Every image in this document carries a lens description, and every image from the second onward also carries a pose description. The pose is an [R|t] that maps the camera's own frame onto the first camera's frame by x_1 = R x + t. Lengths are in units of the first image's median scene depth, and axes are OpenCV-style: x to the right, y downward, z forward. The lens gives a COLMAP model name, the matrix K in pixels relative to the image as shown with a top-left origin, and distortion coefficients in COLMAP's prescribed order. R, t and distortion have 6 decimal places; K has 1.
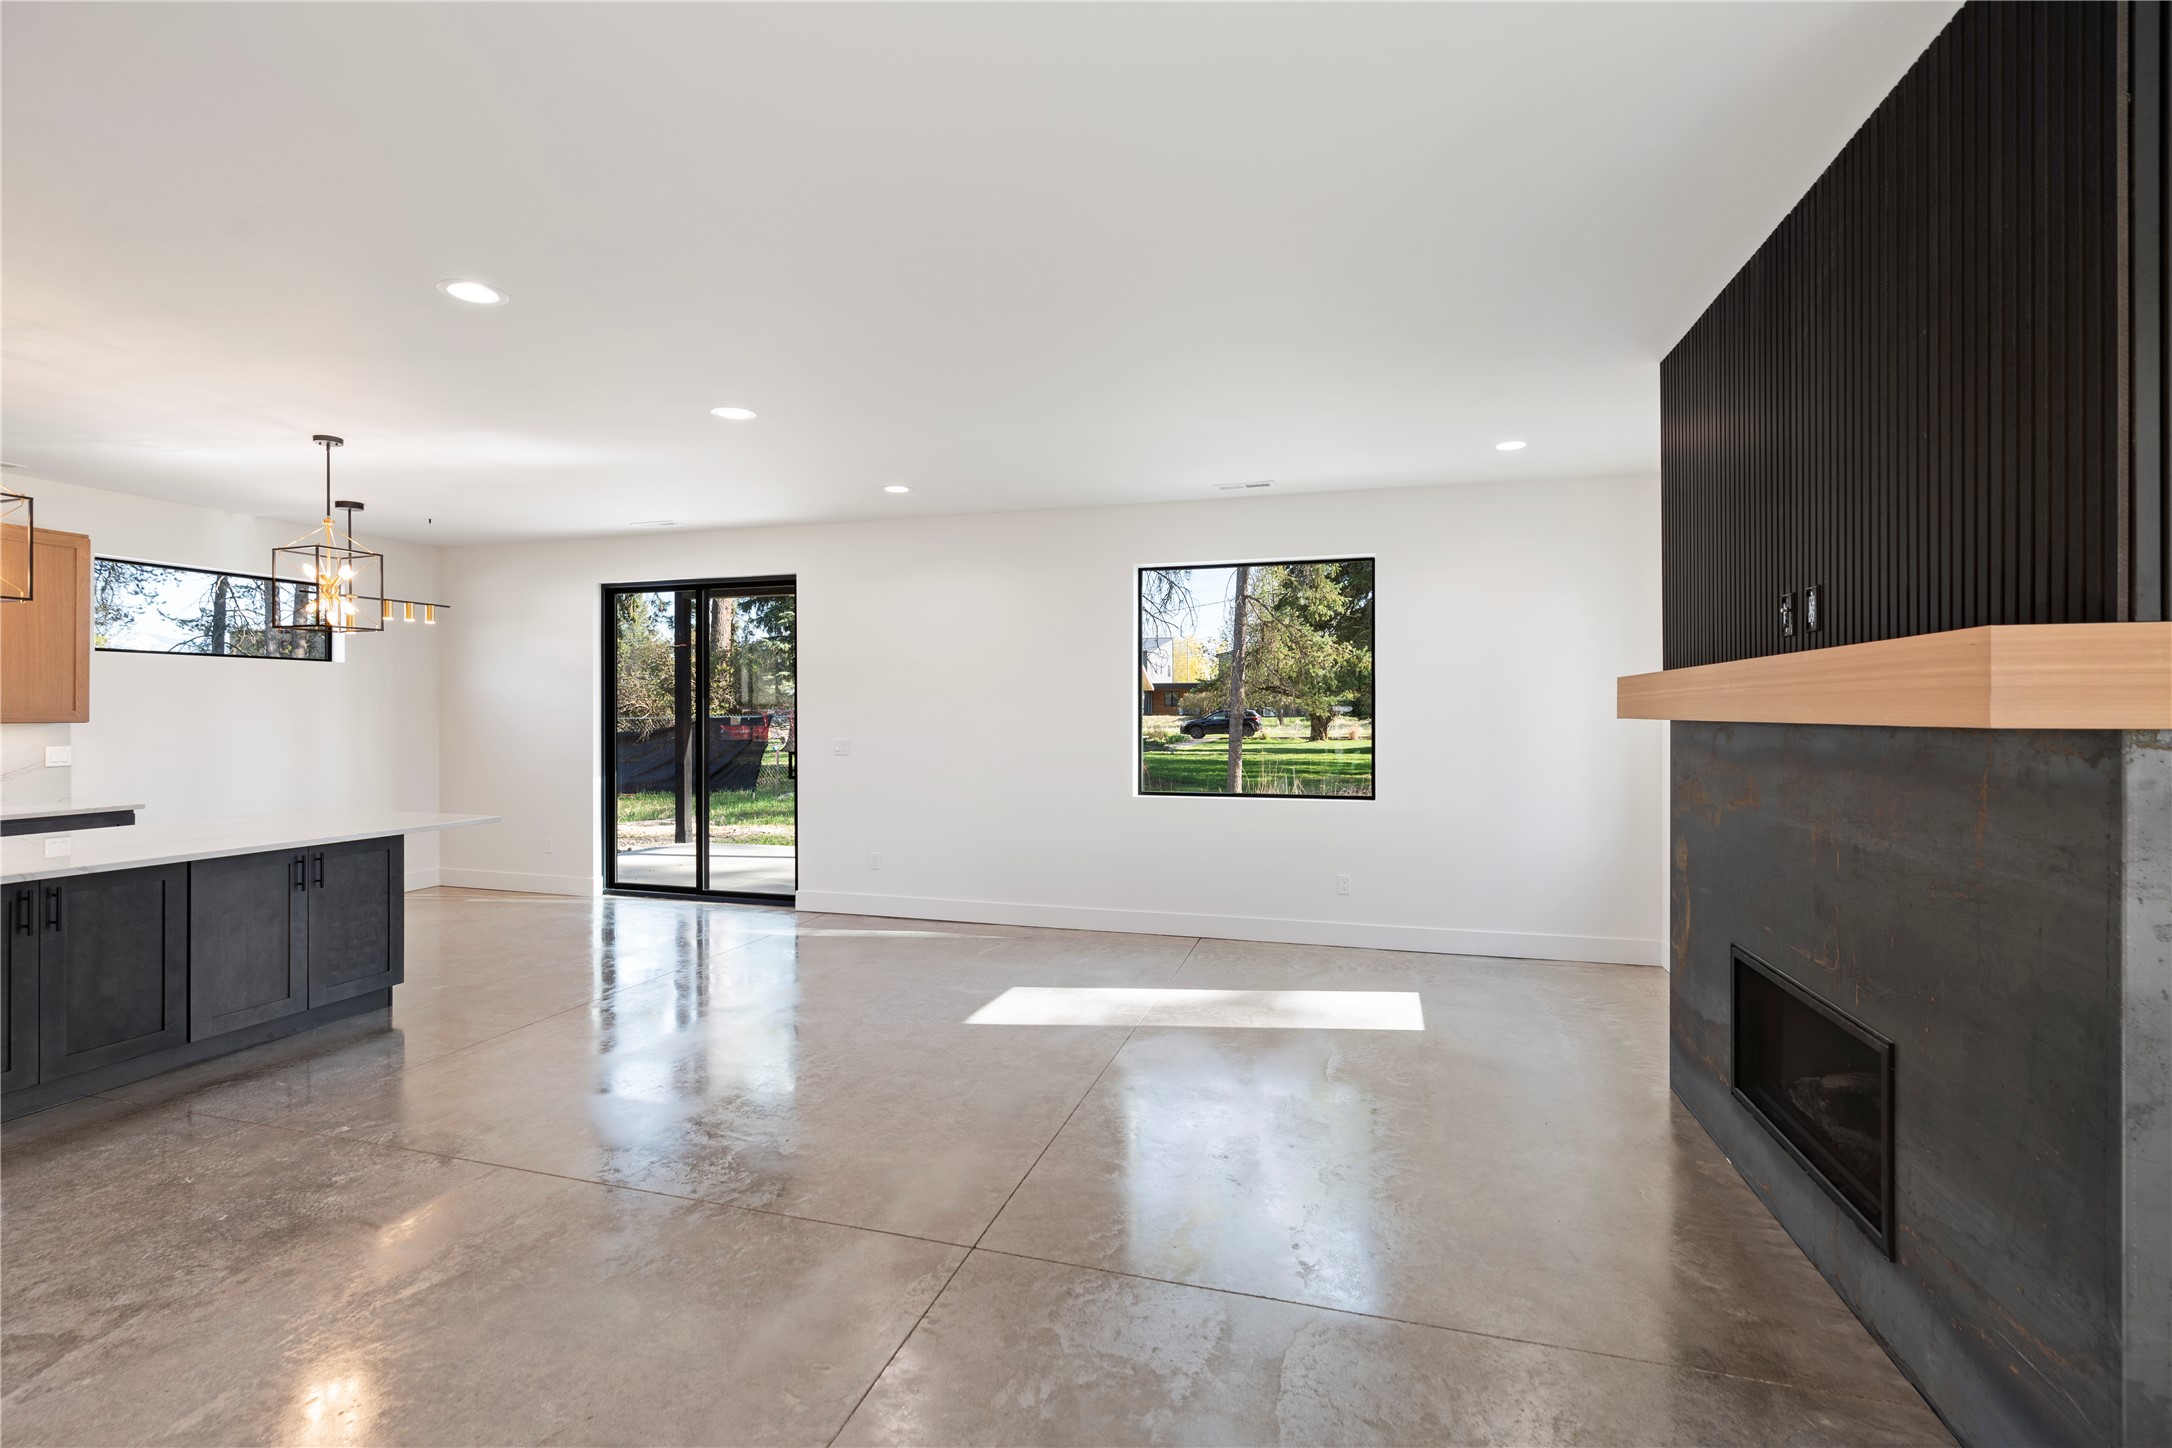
lens RADIAL K [[988.6, 0, 1071.9], [0, 988.6, 715.8], [0, 0, 1]] dist [-0.002034, 0.000195]
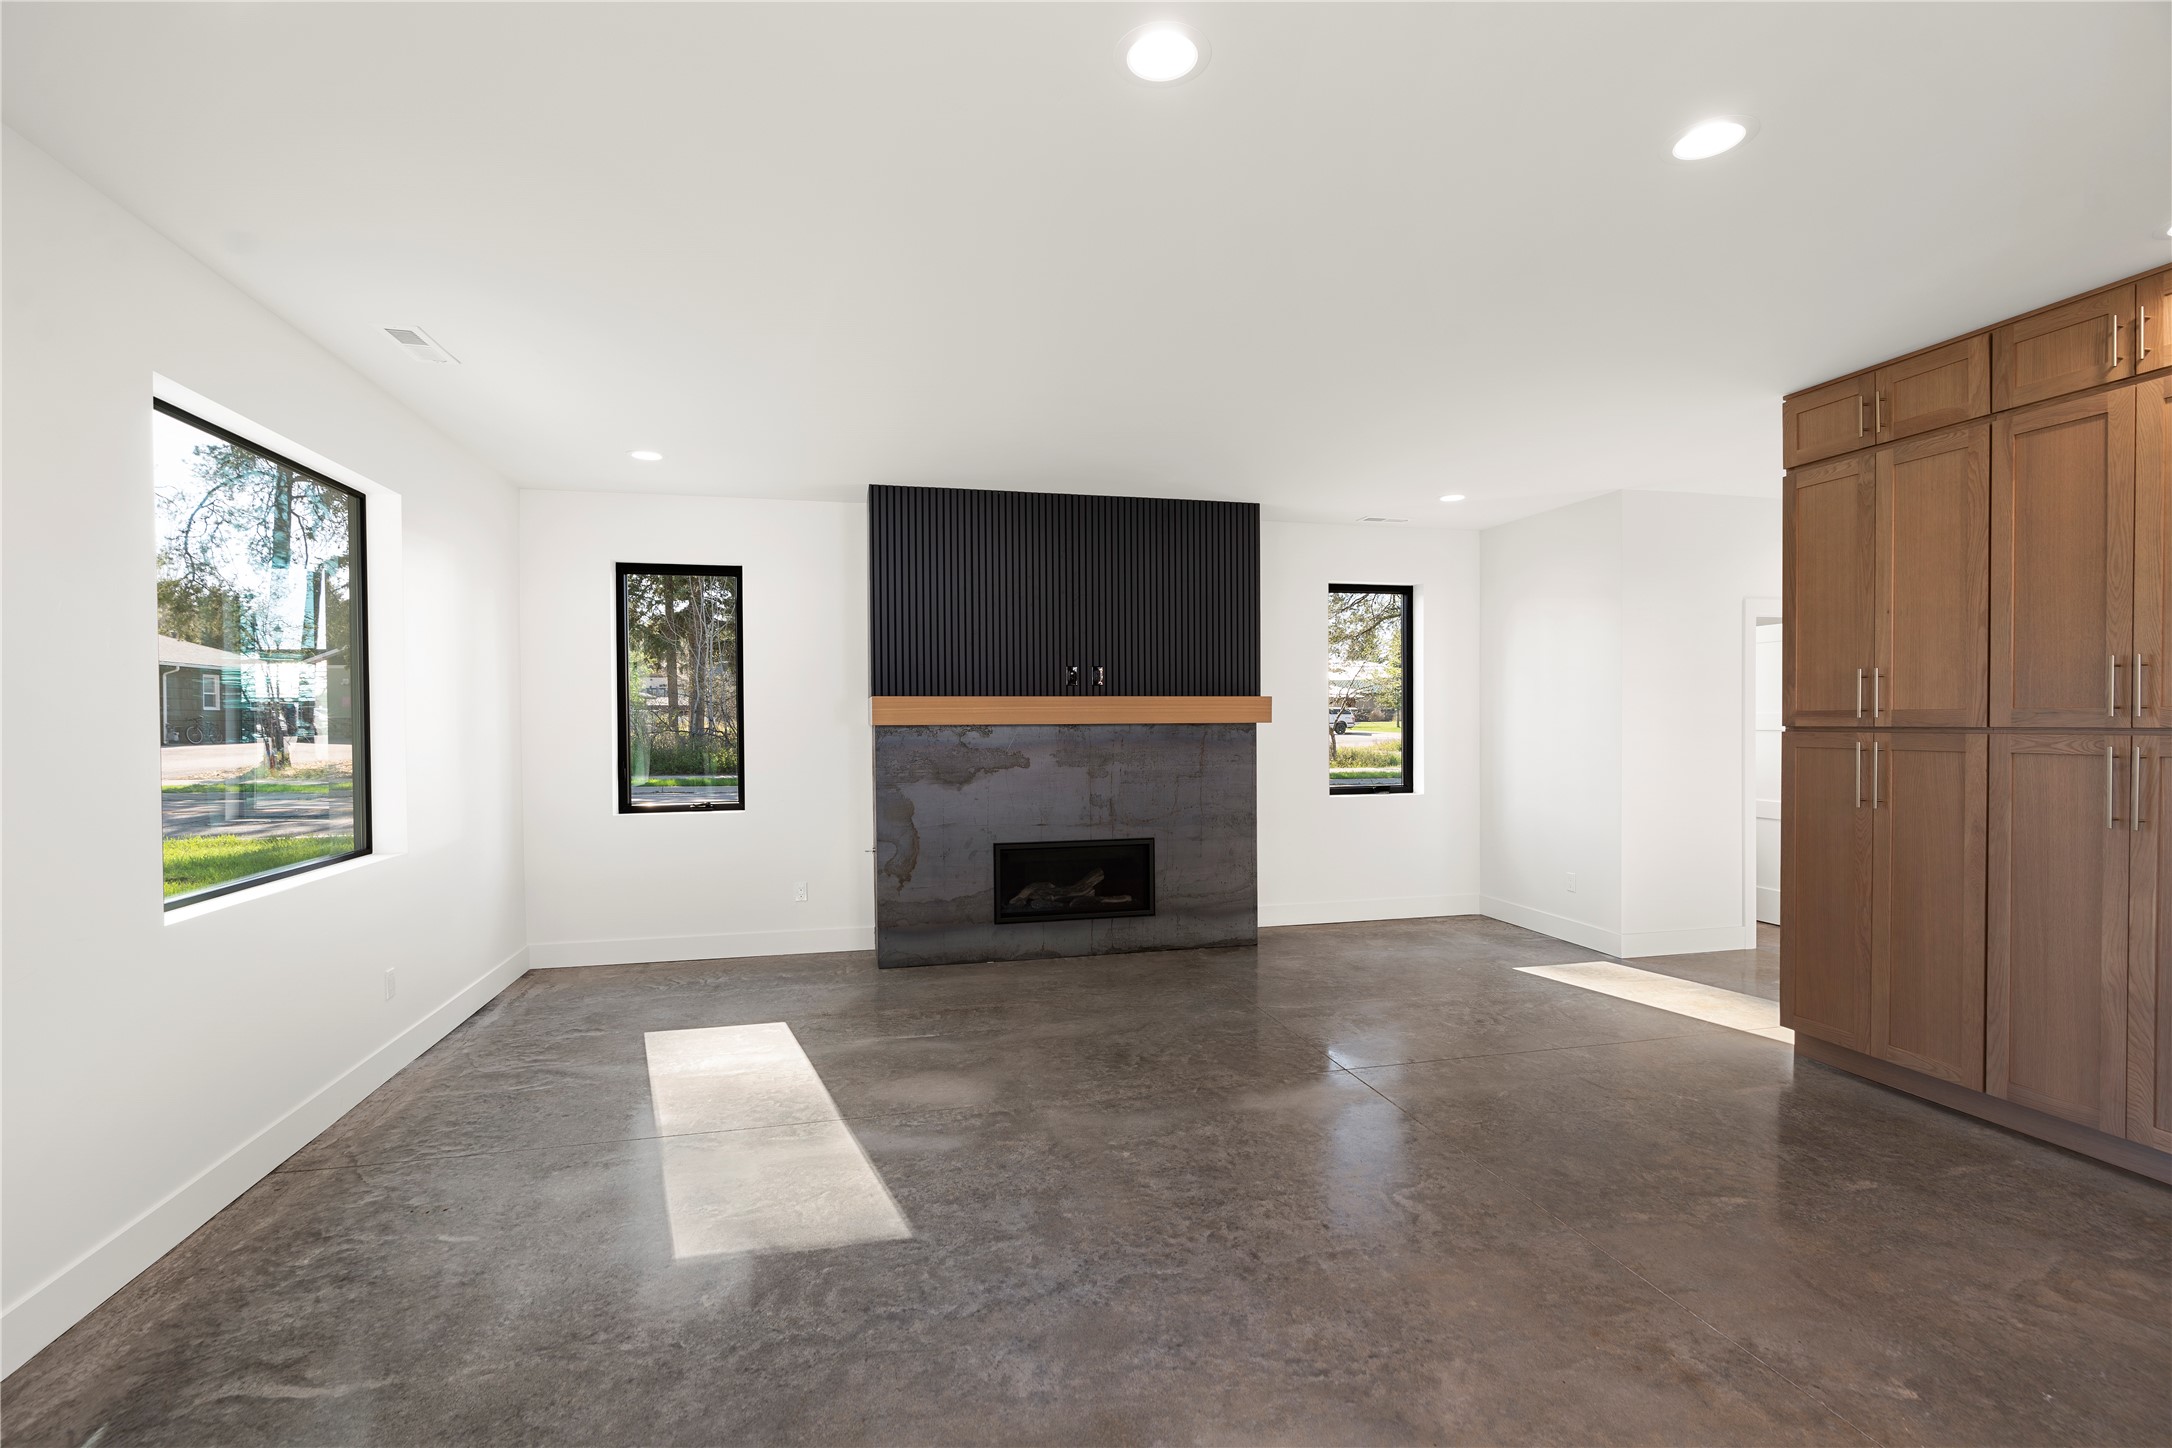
lens RADIAL K [[985.9, 0, 1076.6], [0, 985.9, 736.5], [0, 0, 1]] dist [-0.001820, -0.000487]
pose [[-0.507120, -0.008175, 0.861837, -0.618316], [0.010757, 0.999817, 0.015813, -0.001481], [-0.861808, 0.017290, -0.506939, 1.096357]]
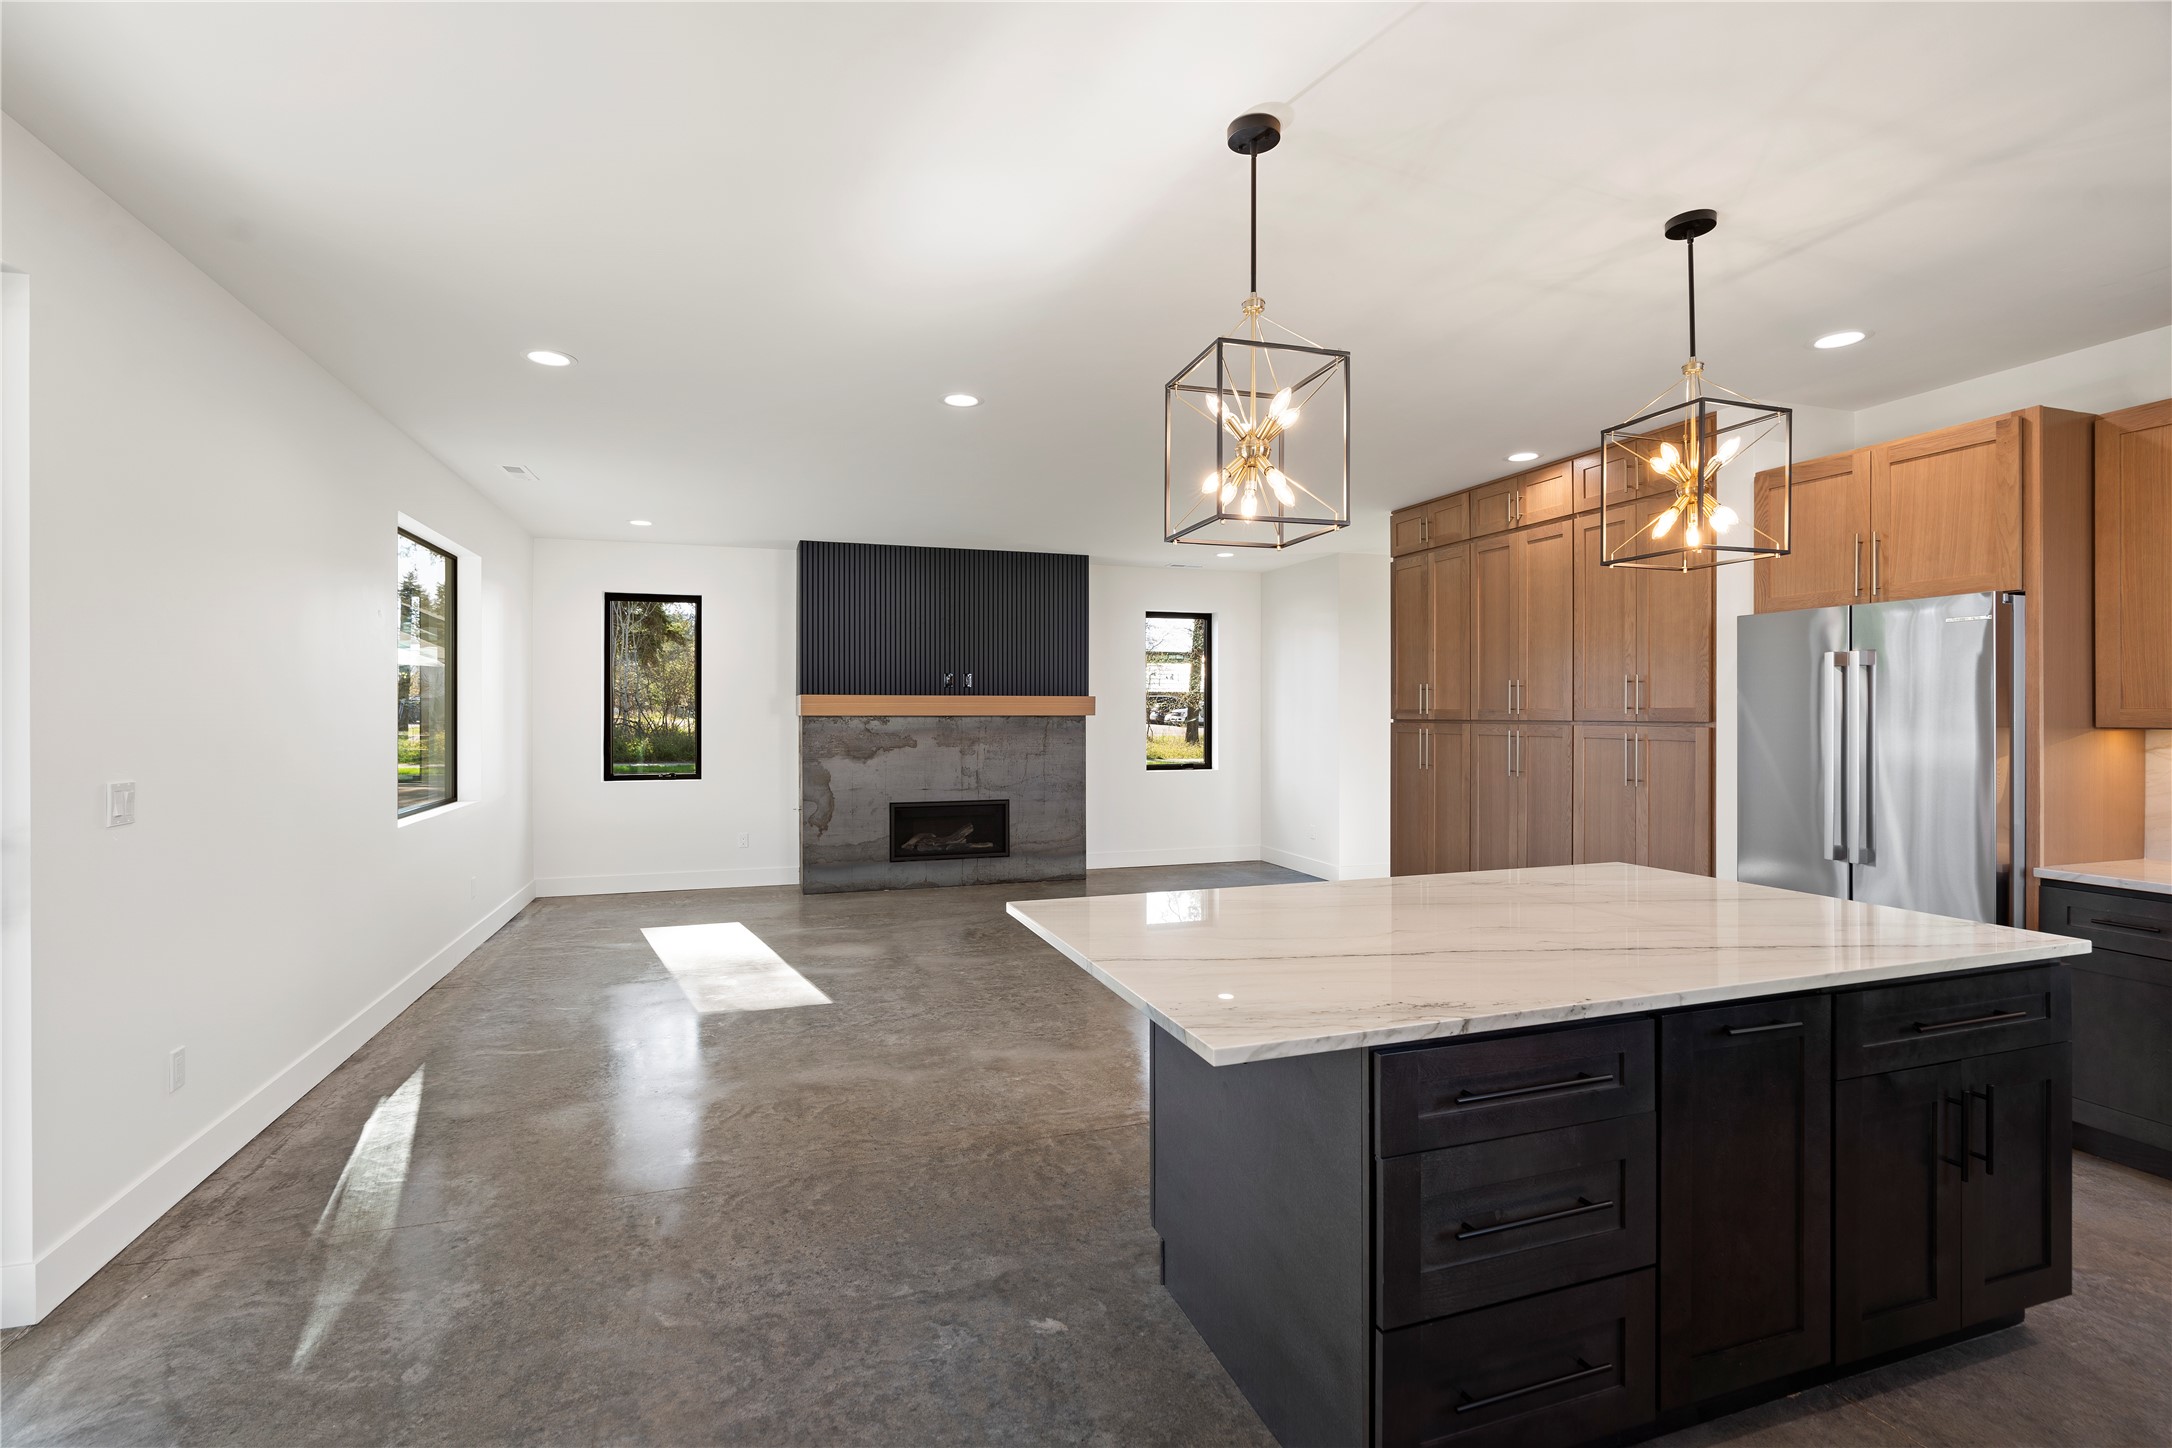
lens RADIAL K [[988.6, 0, 1071.9], [0, 988.6, 715.8], [0, 0, 1]] dist [-0.002034, 0.000195]
pose [[-0.577901, 0.001017, 0.816107, -1.027069], [0.004976, 0.999985, 0.002278, -0.000140], [-0.816092, 0.005377, -0.577897, 1.269066]]
